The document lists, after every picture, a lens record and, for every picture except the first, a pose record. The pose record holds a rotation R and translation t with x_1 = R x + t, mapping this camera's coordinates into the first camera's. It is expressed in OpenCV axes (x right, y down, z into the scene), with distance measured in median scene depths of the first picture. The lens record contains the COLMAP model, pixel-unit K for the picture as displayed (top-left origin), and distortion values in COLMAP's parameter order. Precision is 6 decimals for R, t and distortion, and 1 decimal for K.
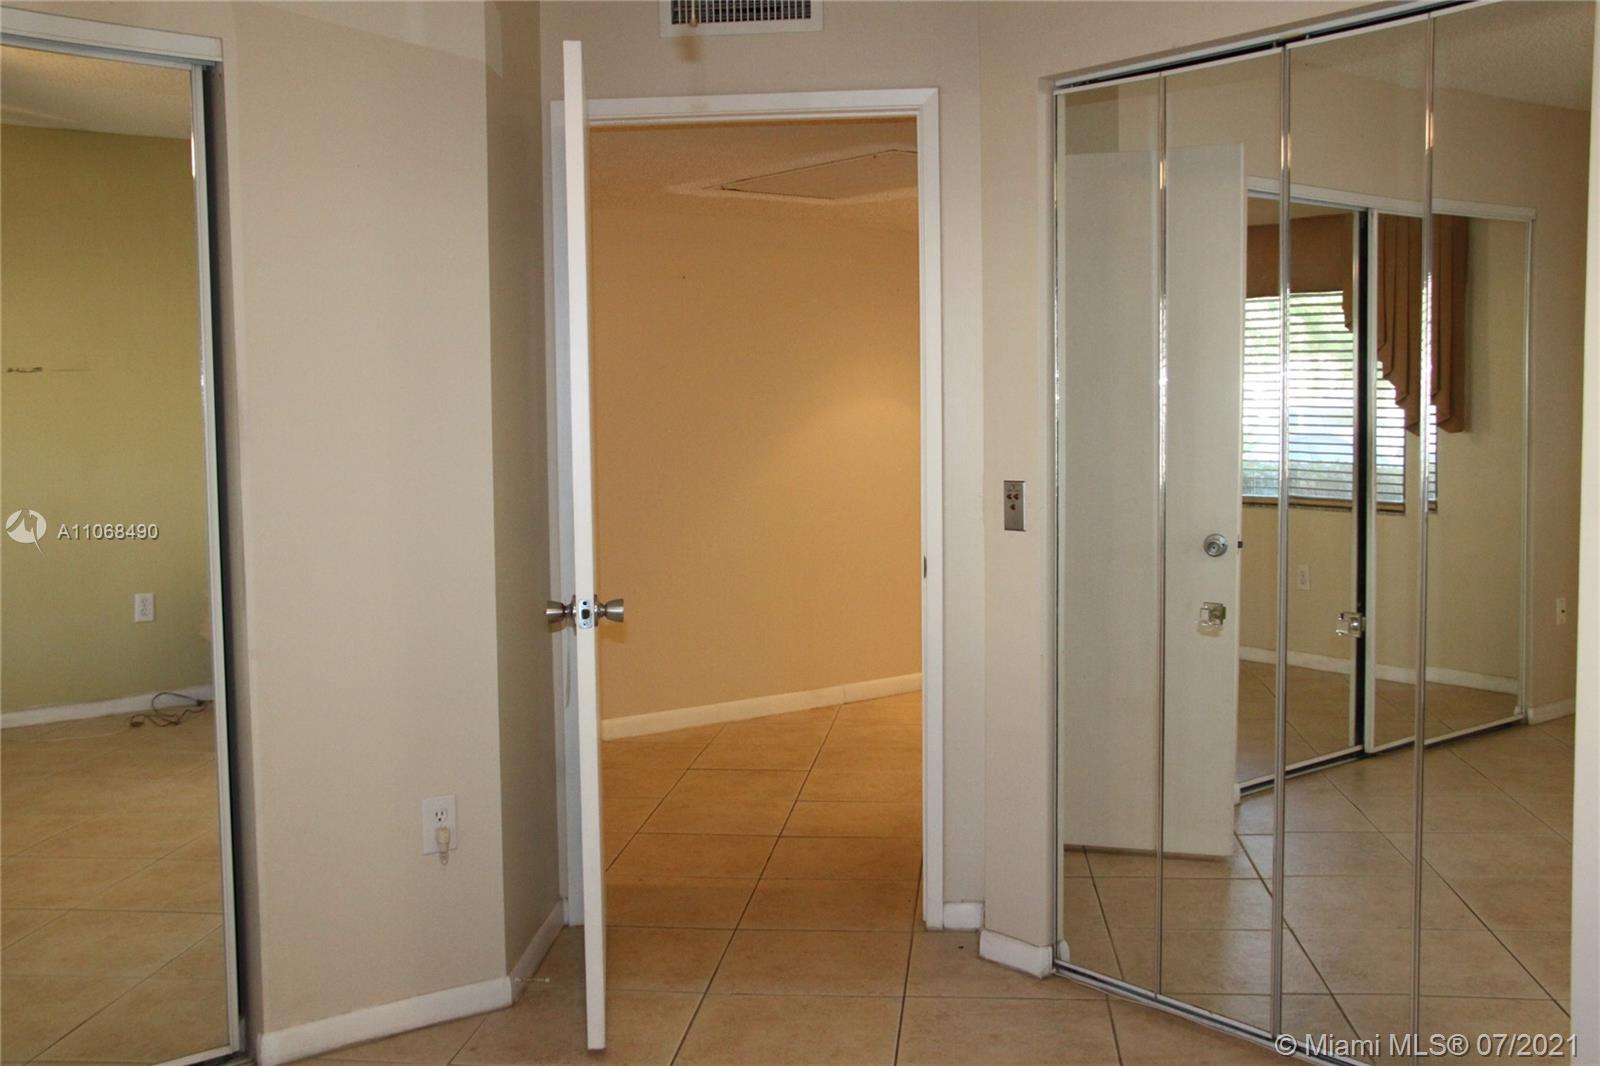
lens RADIAL K [[1639.3, 0, 800.0], [0, 1639.3, 533.0], [0, 0, 1]] dist [-0.110936, 0.286067]
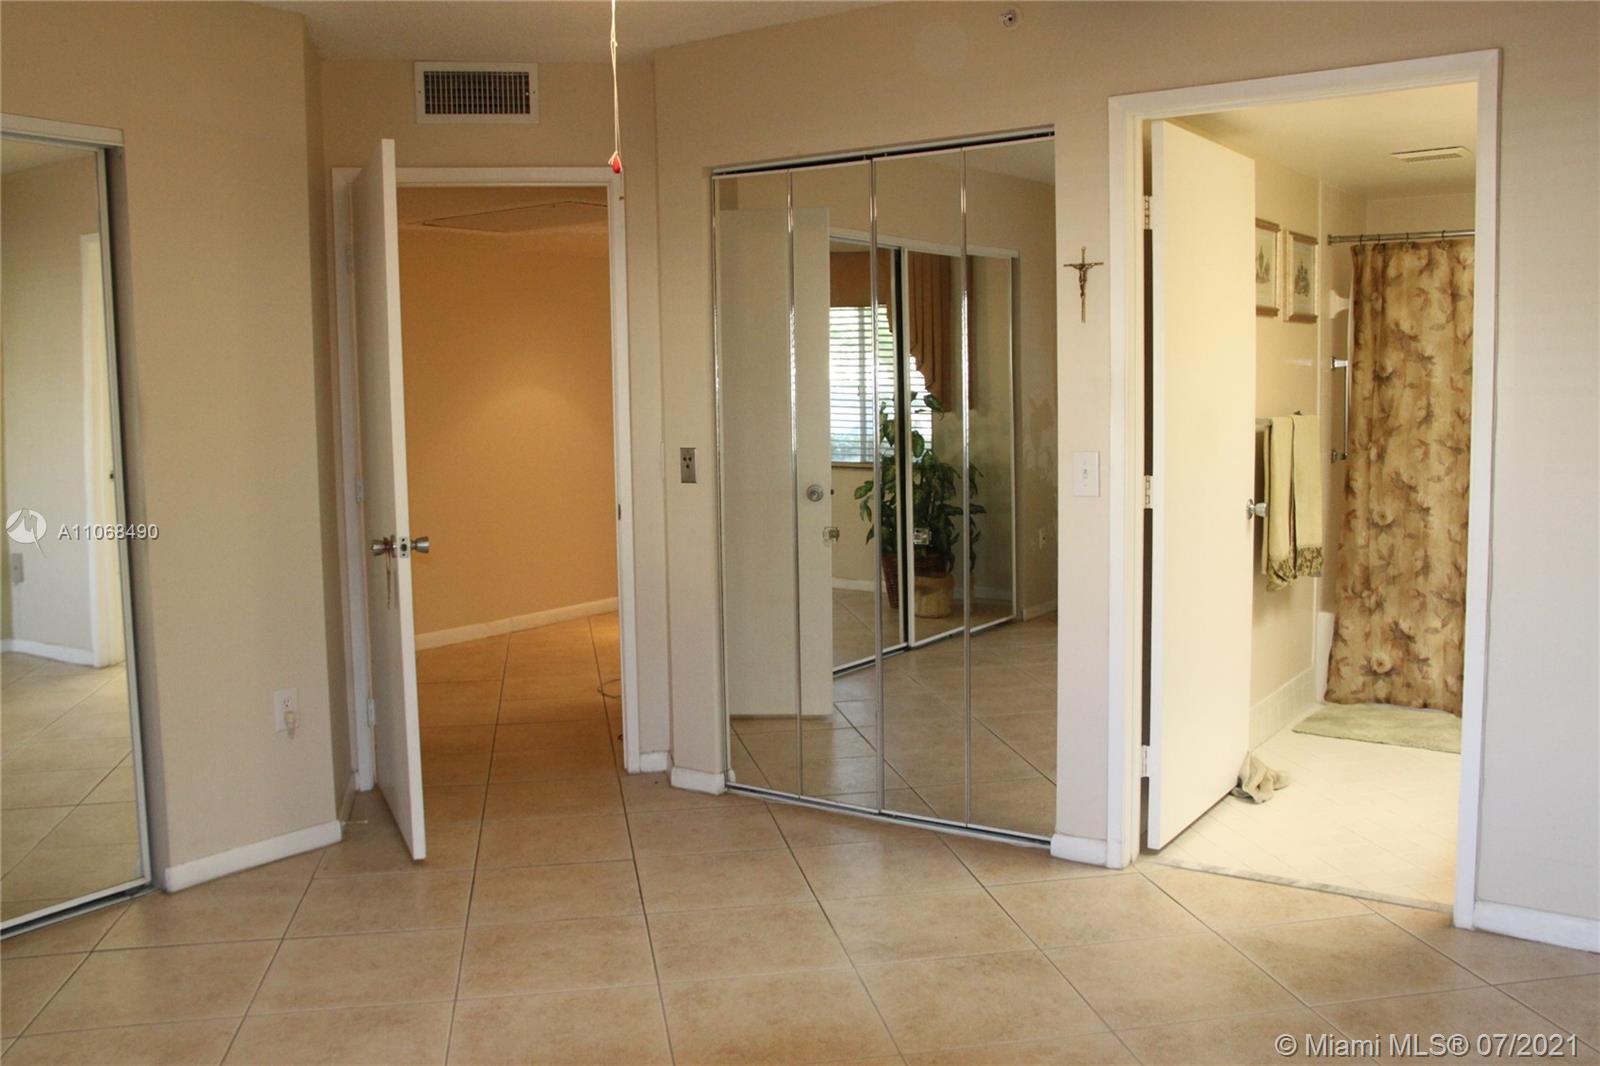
lens RADIAL K [[1403.8, 0, 799.6], [0, 1403.8, 505.7], [0, 0, 1]] dist [-0.058238, -0.000424]
pose [[0.962922, -0.028655, 0.268254, -0.105553], [0.027584, 0.999589, 0.007762, 0.011570], [-0.268367, -0.000075, 0.963317, -0.205554]]
